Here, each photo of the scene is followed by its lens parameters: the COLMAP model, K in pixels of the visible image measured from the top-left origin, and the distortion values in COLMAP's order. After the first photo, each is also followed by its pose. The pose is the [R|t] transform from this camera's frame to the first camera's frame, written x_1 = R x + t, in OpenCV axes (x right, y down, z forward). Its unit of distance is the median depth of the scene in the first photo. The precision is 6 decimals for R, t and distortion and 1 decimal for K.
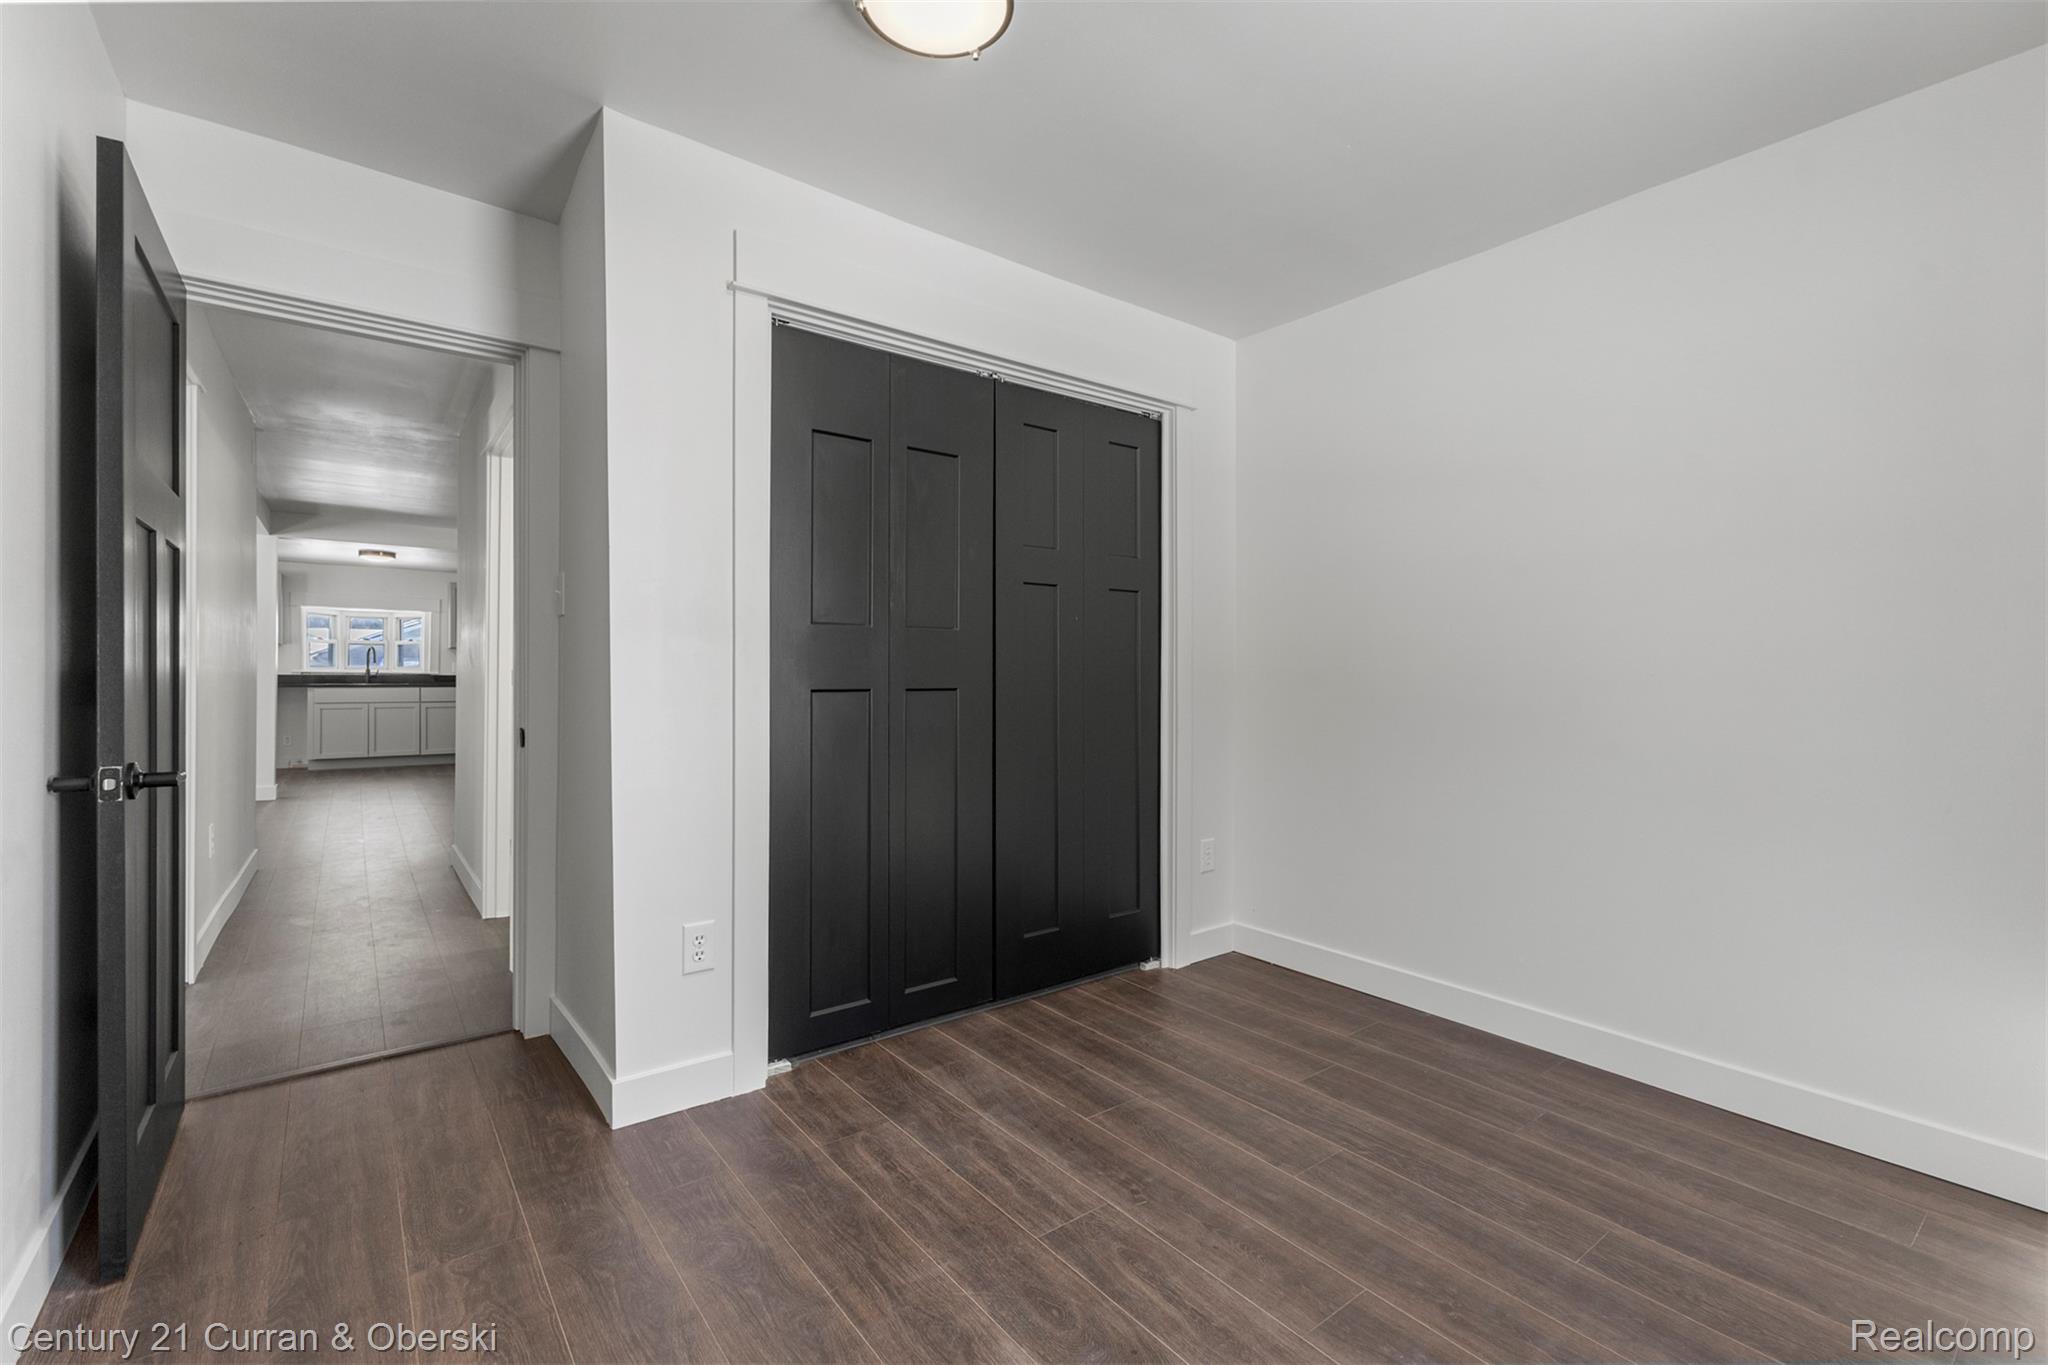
lens RADIAL K [[893.1, 0, 1058.5], [0, 893.1, 669.9], [0, 0, 1]] dist [0.001899, -0.001430]
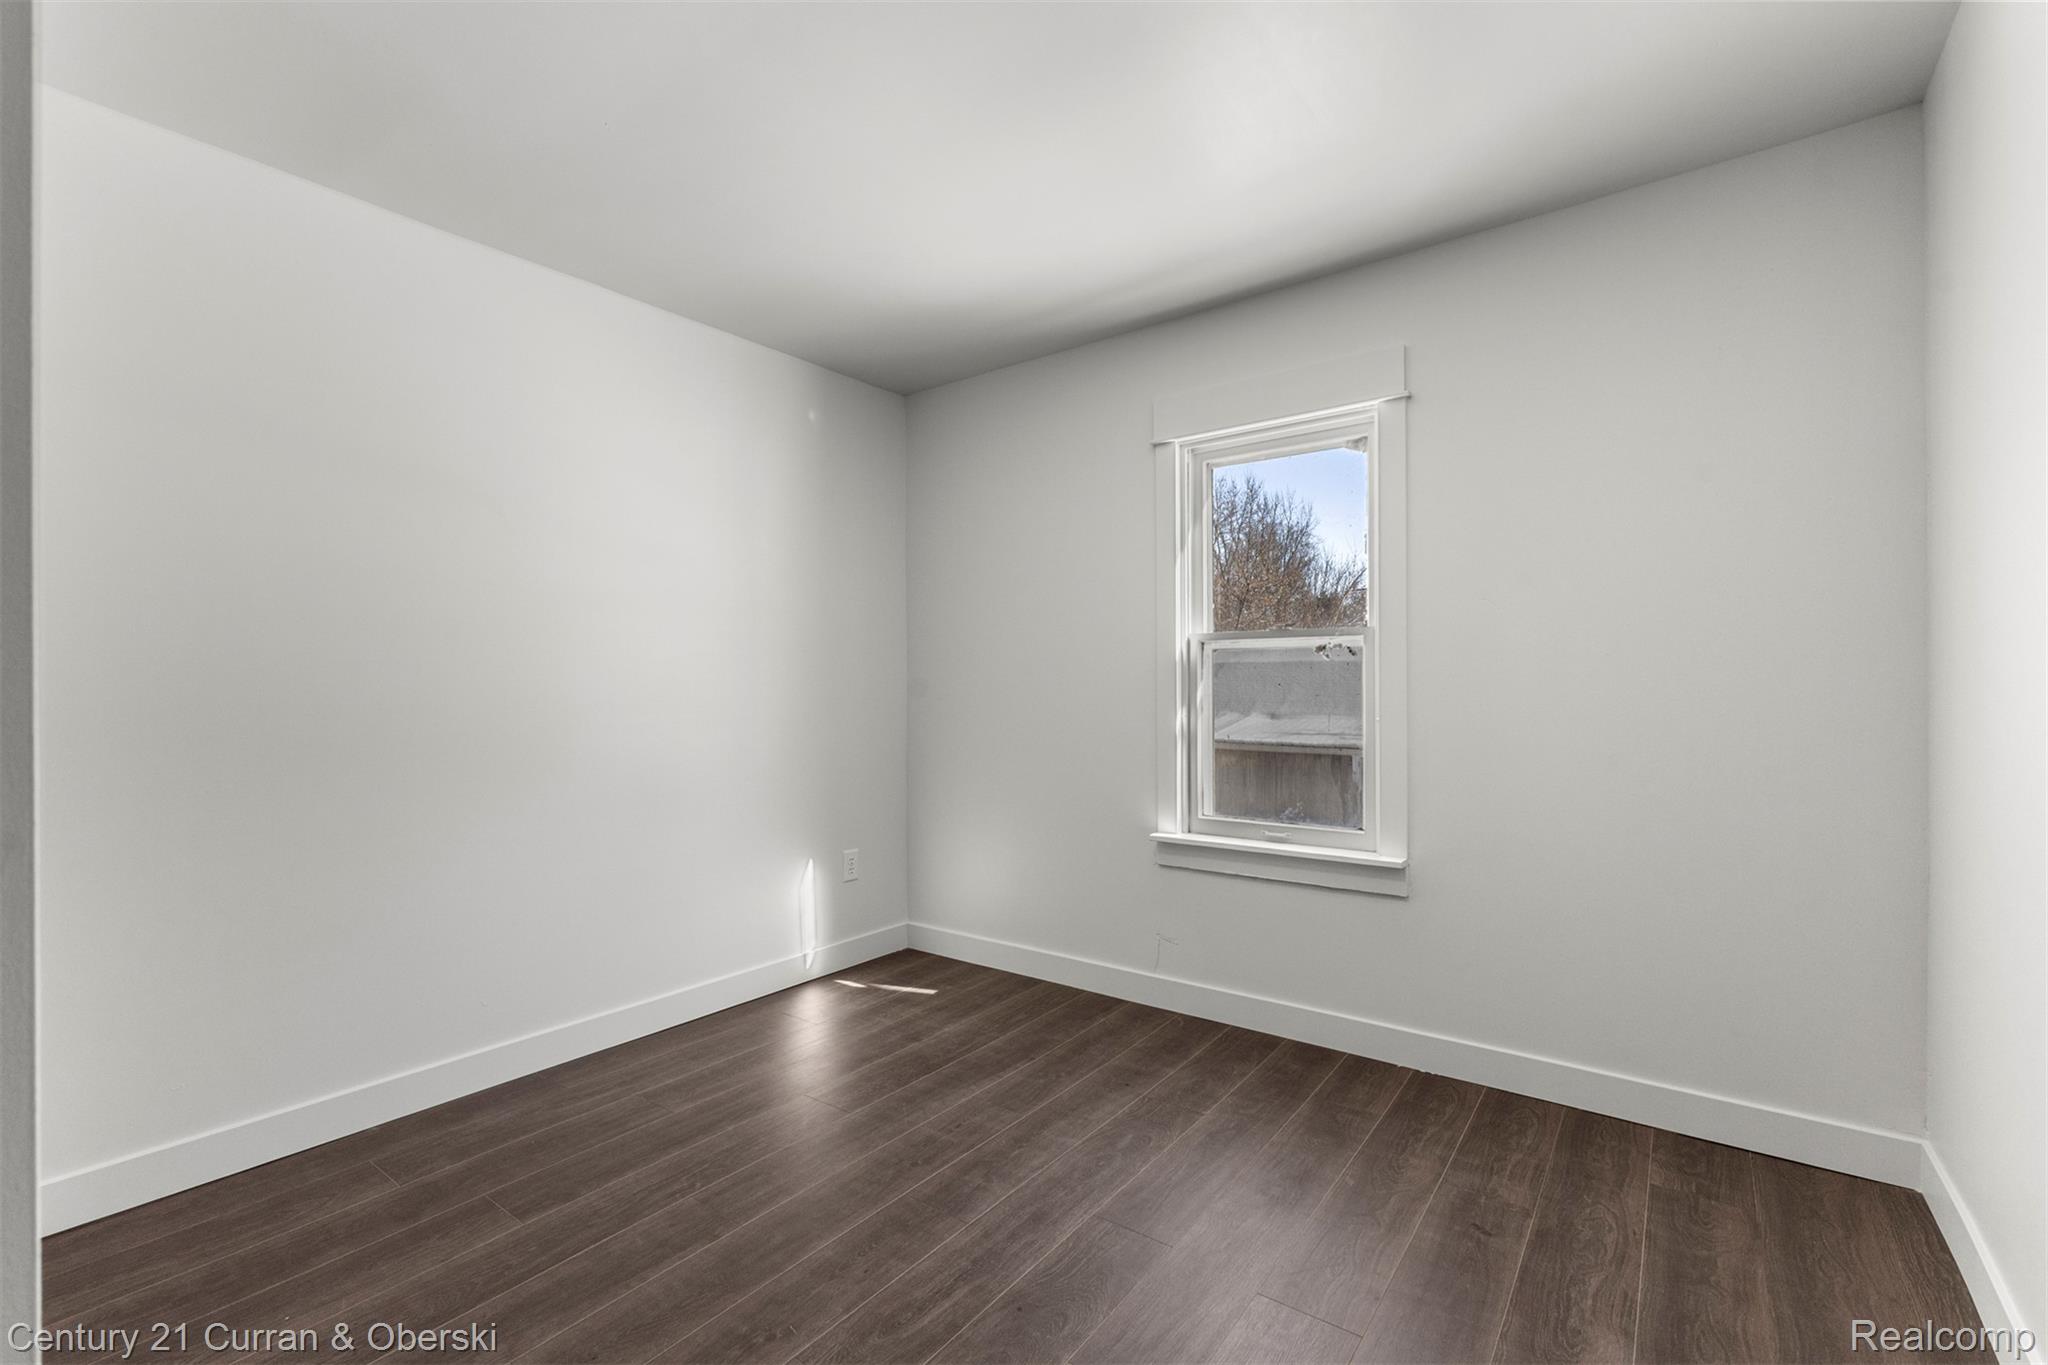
lens RADIAL K [[893.1, 0, 1030.2], [0, 893.1, 679.2], [0, 0, 1]] dist [0.001899, -0.001430]
pose [[-0.253121, -0.002204, 0.967432, -0.639022], [0.001683, 0.999995, 0.002718, -0.019140], [-0.967433, 0.002316, -0.253116, 0.810088]]
